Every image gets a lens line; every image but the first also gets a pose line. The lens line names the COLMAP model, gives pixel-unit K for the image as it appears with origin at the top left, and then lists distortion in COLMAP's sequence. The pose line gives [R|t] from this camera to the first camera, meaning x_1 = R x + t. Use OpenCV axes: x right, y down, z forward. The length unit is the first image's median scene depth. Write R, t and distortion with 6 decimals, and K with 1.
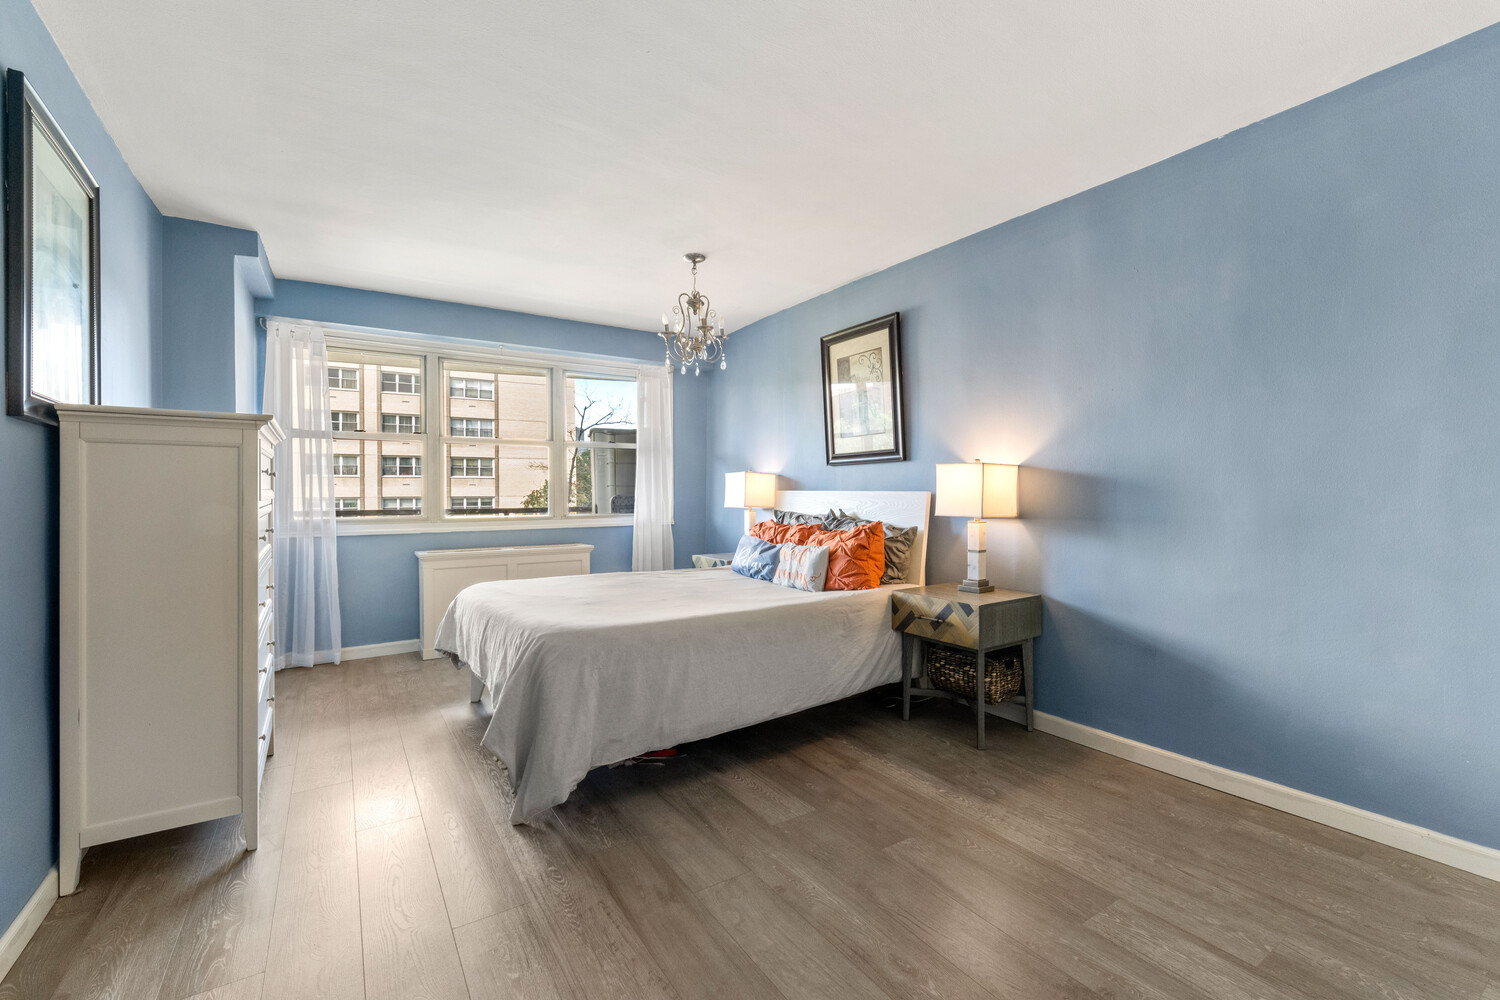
lens RADIAL K [[649.8, 0, 751.5], [0, 649.8, 494.4], [0, 0, 1]] dist [0.000957, 0.000097]
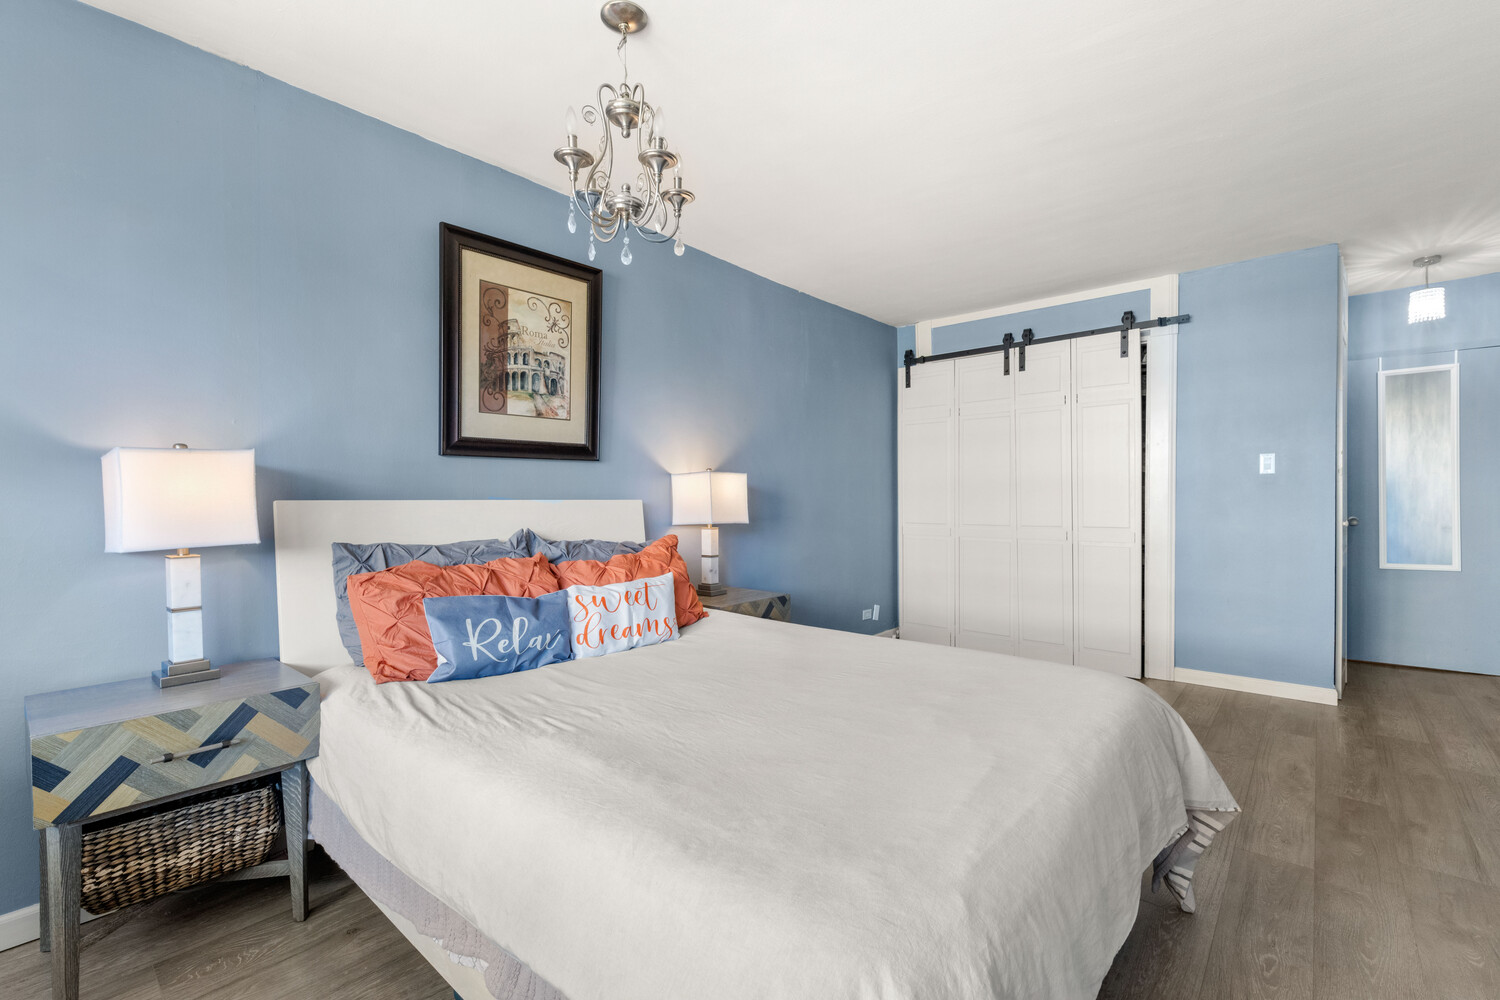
lens RADIAL K [[649.8, 0, 751.0], [0, 649.8, 500.7], [0, 0, 1]] dist [0.000957, 0.000097]
pose [[-0.275887, 0.002954, 0.961185, -0.553408], [0.012670, 0.999920, 0.000563, -0.001780], [-0.961106, 0.012334, -0.275902, 1.003766]]
